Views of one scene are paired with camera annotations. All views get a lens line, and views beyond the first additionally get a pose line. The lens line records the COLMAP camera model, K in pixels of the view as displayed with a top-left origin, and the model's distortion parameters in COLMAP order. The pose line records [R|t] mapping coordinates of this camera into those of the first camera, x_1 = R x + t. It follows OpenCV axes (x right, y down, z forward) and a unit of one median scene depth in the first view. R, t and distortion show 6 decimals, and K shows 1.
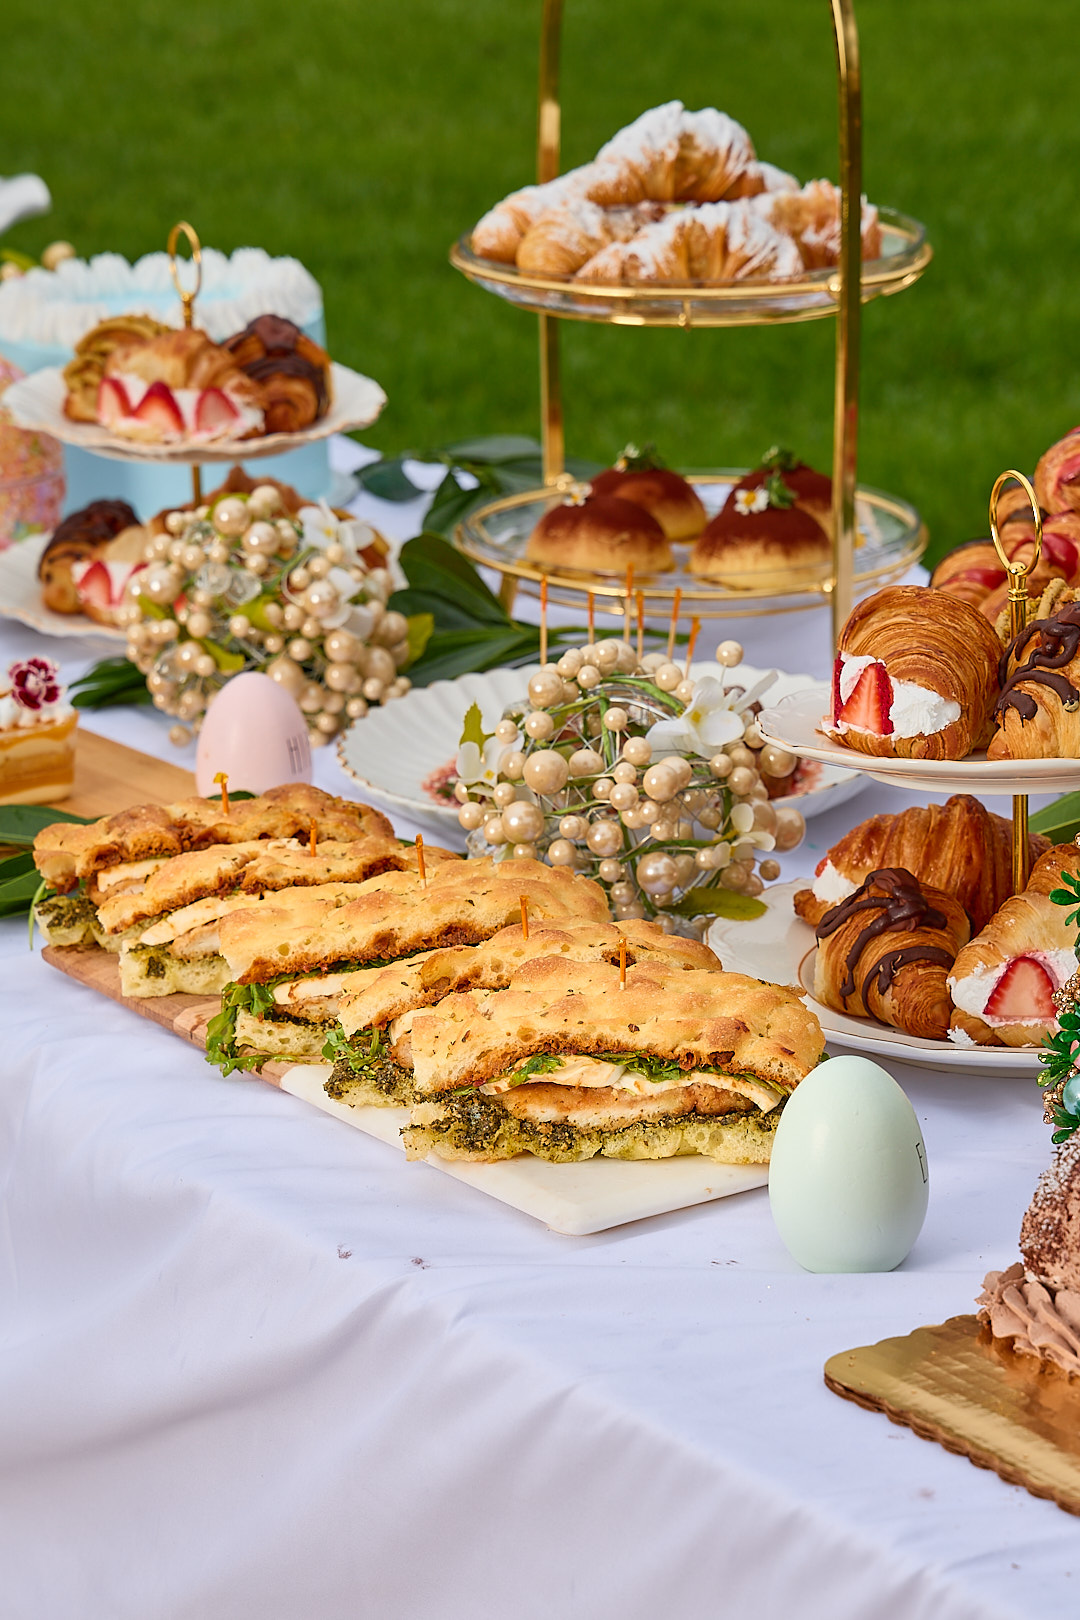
lens RADIAL K [[4669.4, 0, 540.0], [0, 4669.4, 810.0], [0, 0, 1]] dist [0.011546, 0.892342]
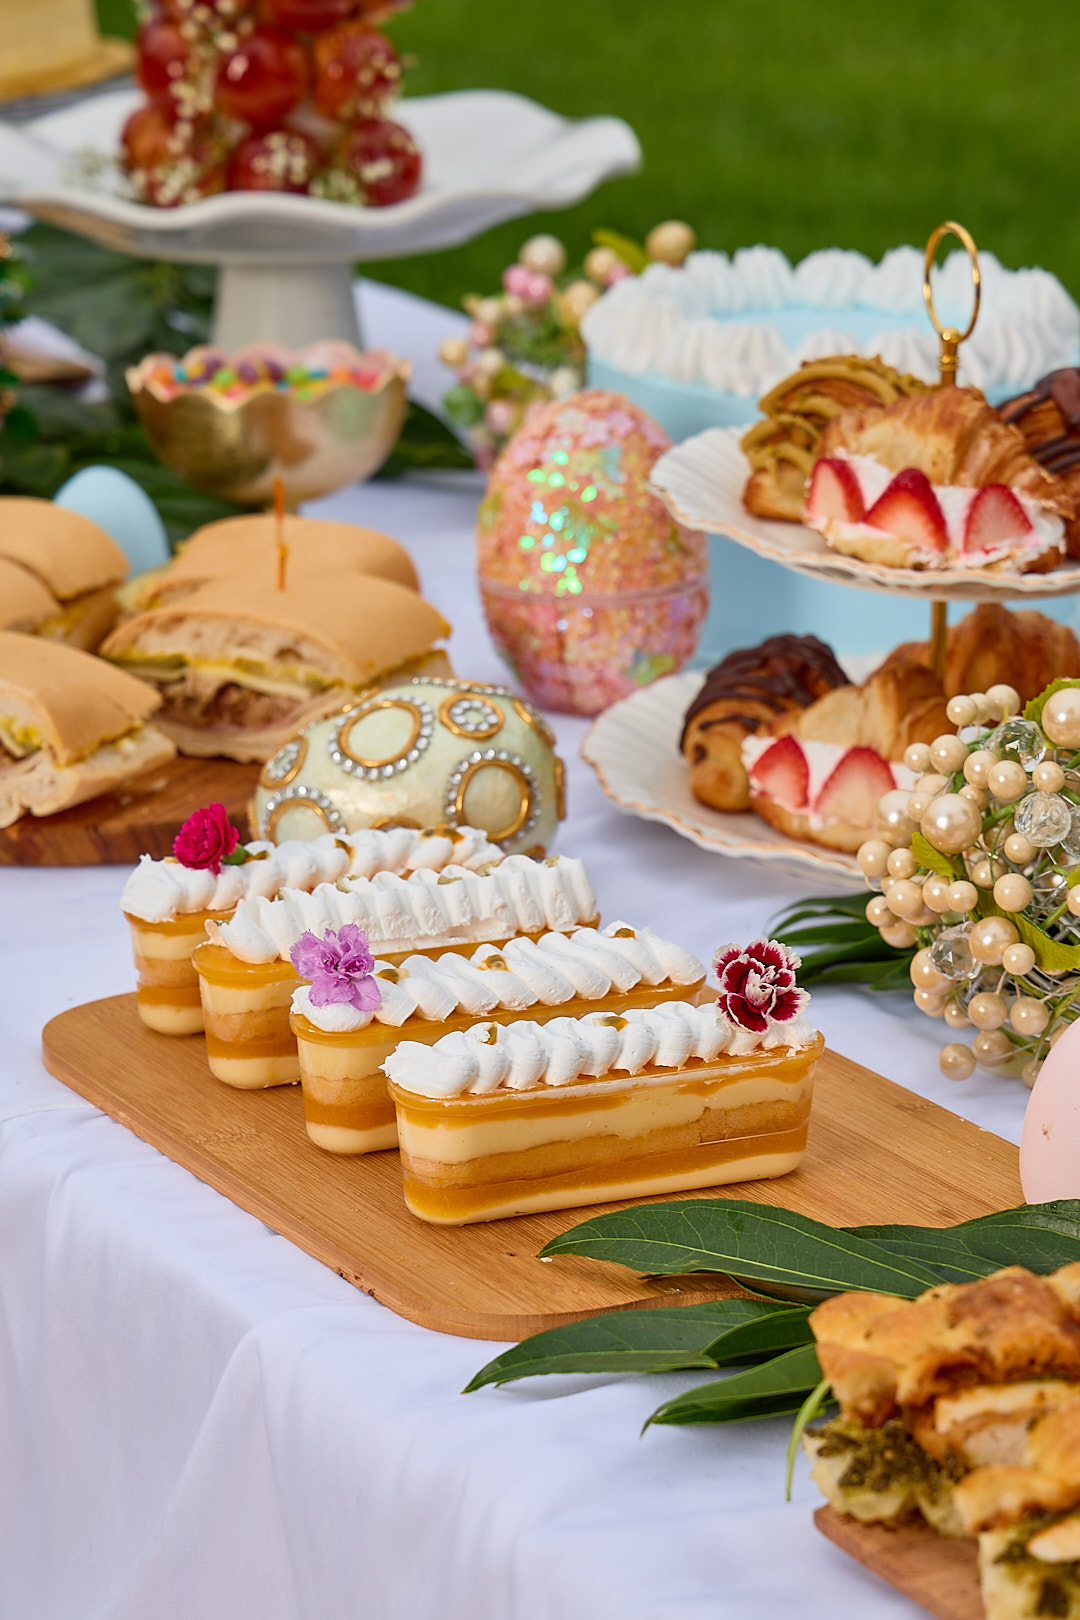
lens RADIAL K [[4669.4, 0, 540.0], [0, 4669.4, 810.0], [0, 0, 1]] dist [0.011546, 0.892342]
pose [[0.997156, 0.059211, -0.046623, -0.102393], [-0.058392, 0.998118, 0.018747, -0.055763], [0.047646, -0.015971, 0.998737, 0.368628]]
